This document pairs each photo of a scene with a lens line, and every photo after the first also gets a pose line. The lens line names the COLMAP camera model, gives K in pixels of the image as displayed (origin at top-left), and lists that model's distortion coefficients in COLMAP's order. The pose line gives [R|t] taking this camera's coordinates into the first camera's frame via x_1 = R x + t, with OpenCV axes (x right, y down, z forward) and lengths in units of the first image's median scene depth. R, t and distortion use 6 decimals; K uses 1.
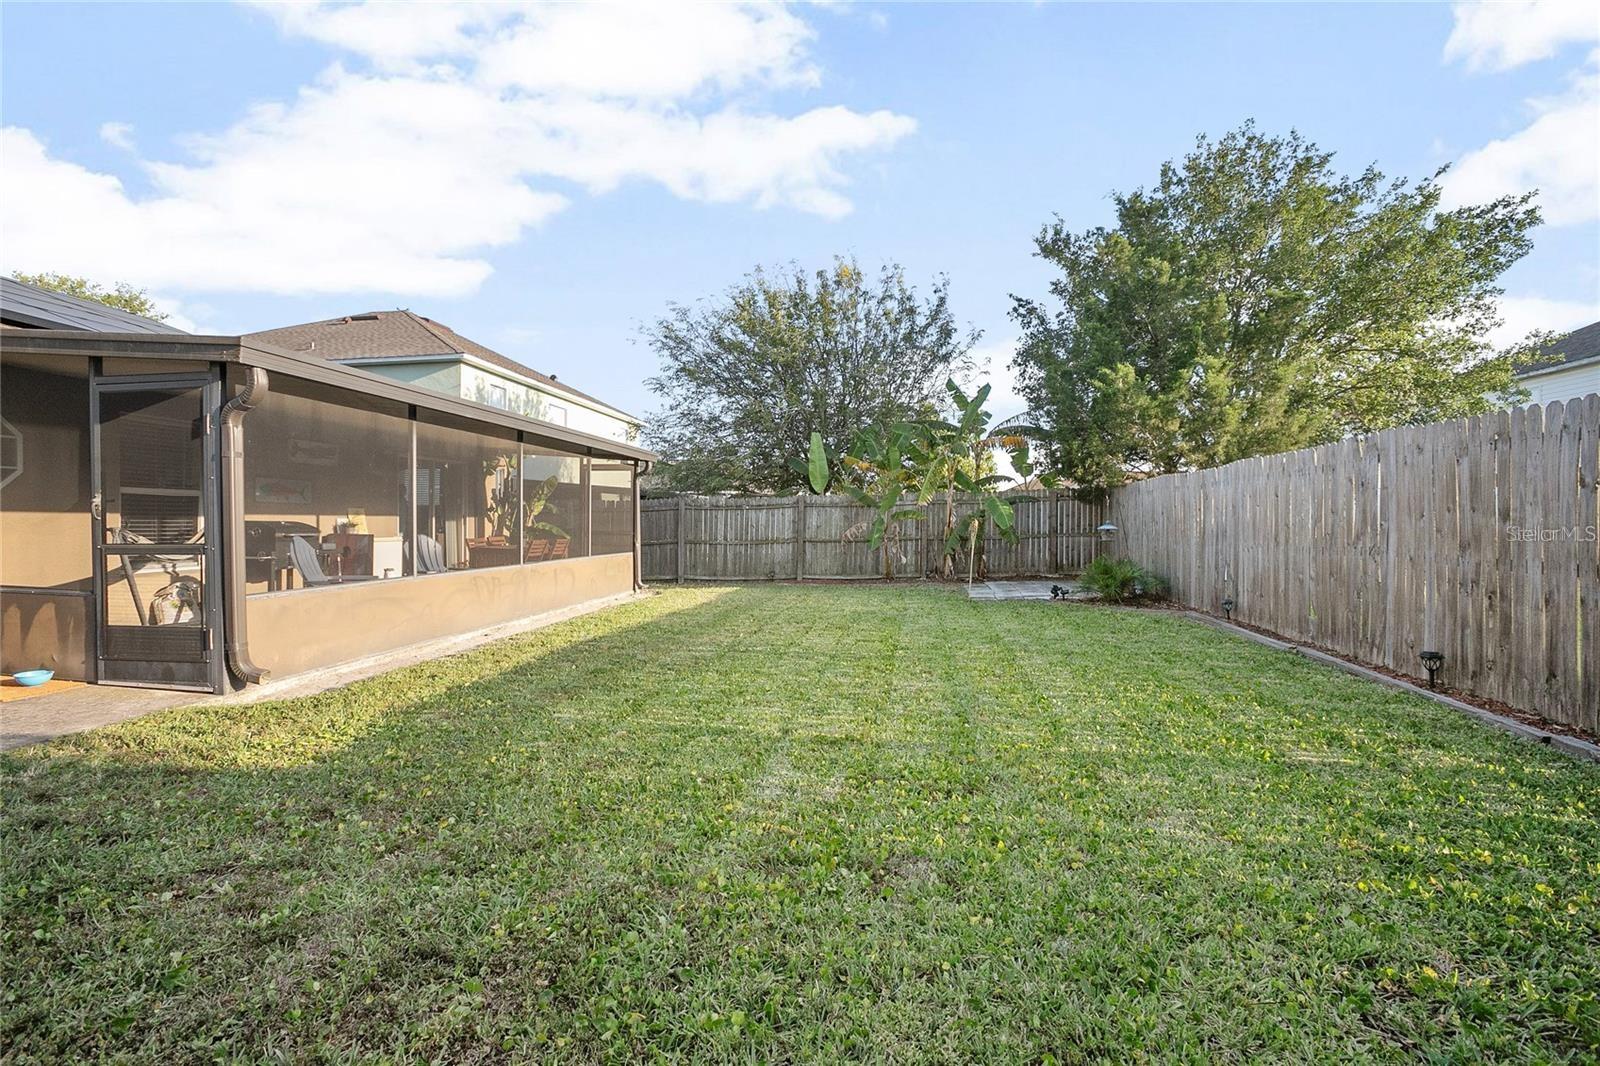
lens RADIAL K [[727.9, 0, 800.8], [0, 727.9, 528.7], [0, 0, 1]] dist [-0.044122, 0.002408]
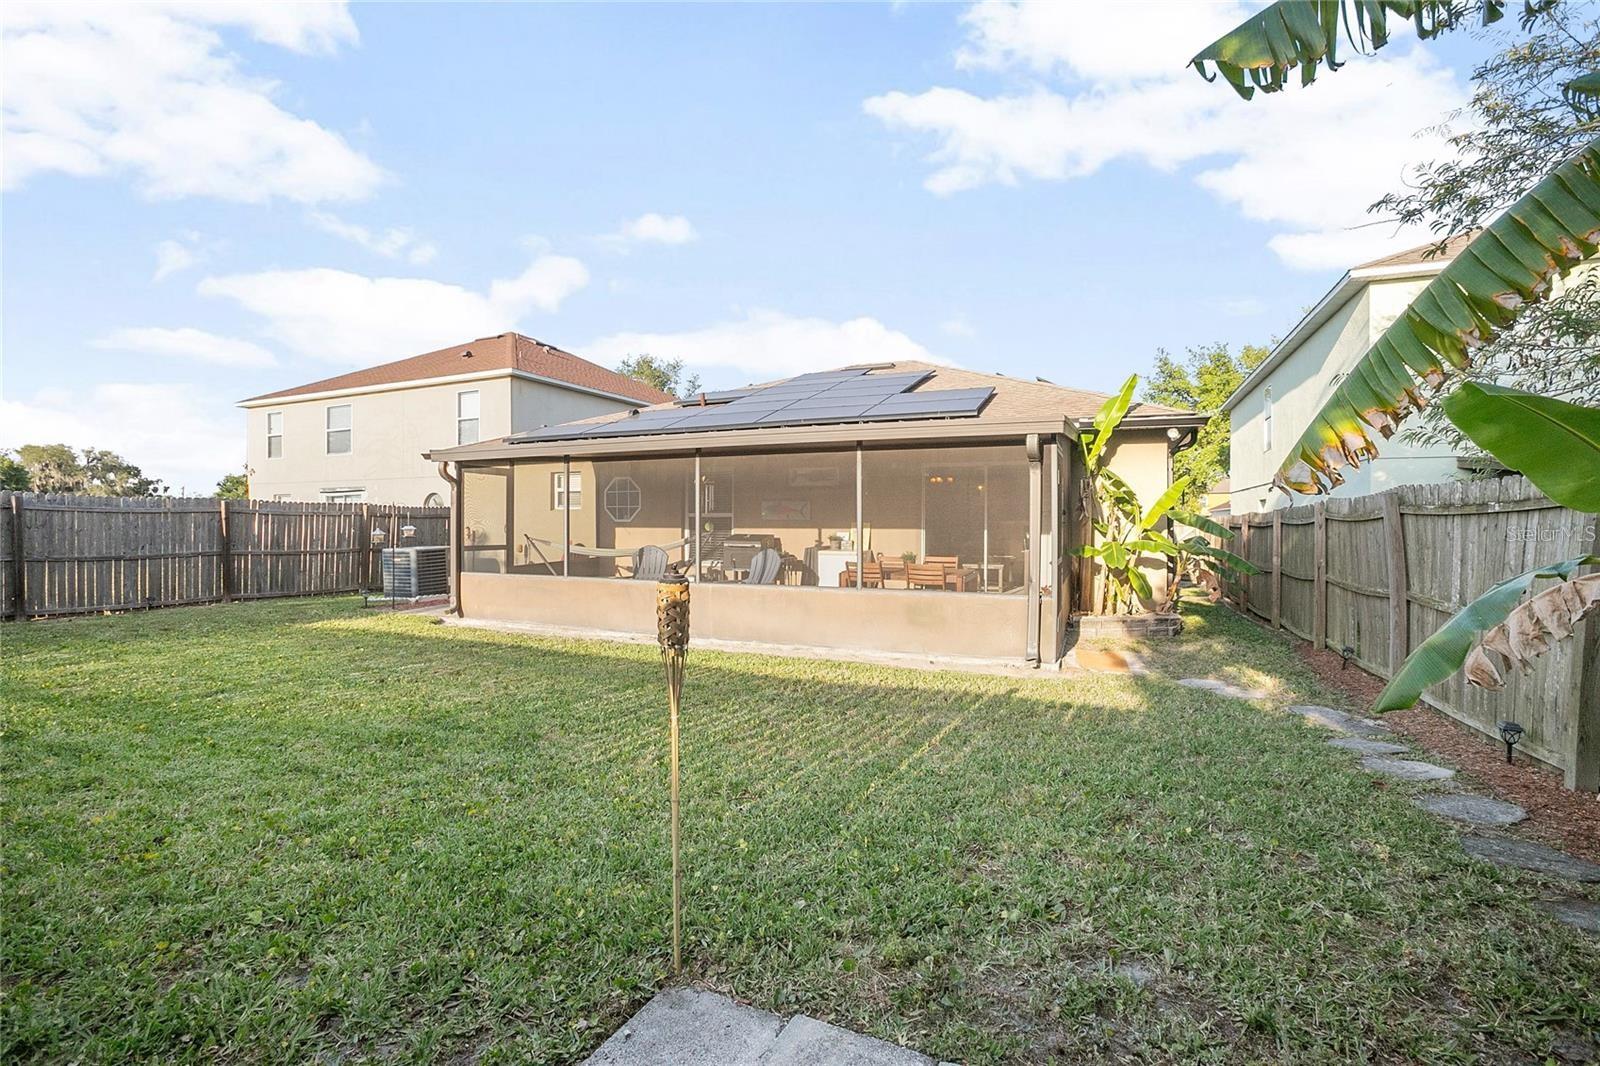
lens RADIAL K [[727.9, 0, 799.9], [0, 727.9, 532.3], [0, 0, 1]] dist [-0.044122, 0.002408]
pose [[-0.256148, 0.005529, -0.966622, 0.516014], [-0.005227, 0.999961, 0.007104, -0.022130], [0.966623, 0.006872, -0.256110, 1.321380]]
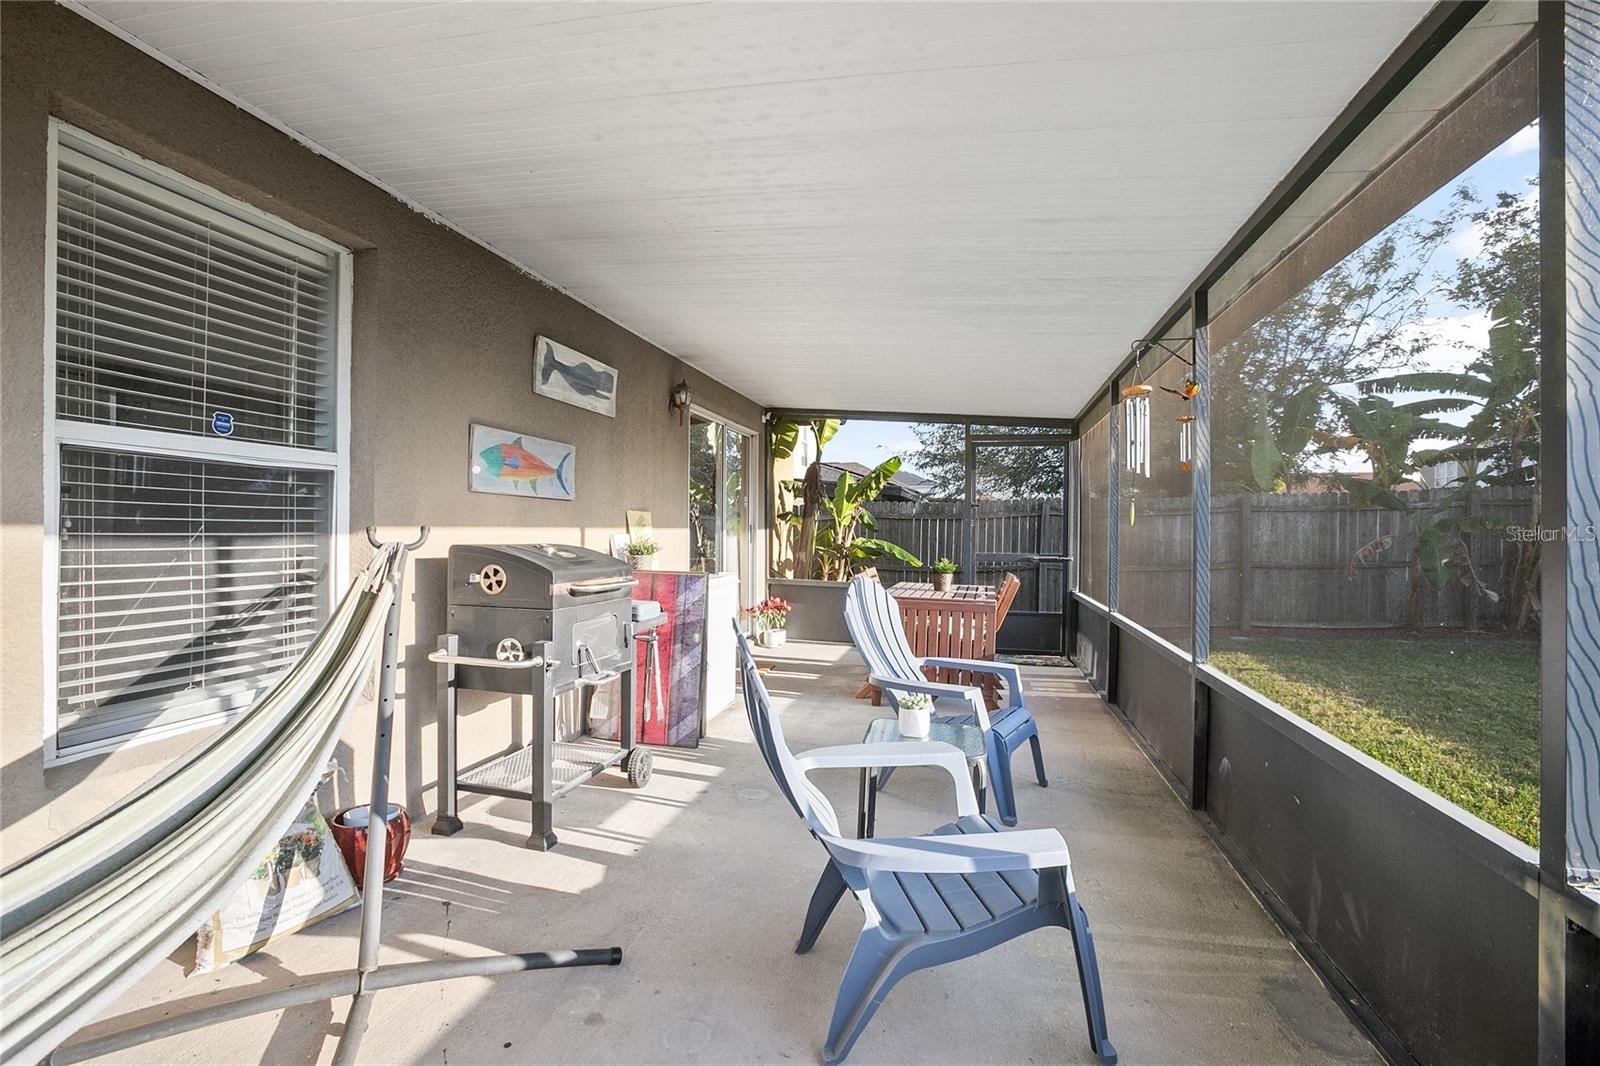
lens RADIAL K [[727.9, 0, 799.3], [0, 727.9, 534.9], [0, 0, 1]] dist [-0.044122, 0.002408]
pose [[0.995858, 0.000577, -0.090921, -0.524162], [-0.000870, 0.999995, -0.003186, -0.013262], [0.090919, 0.003252, 0.995853, 0.596209]]
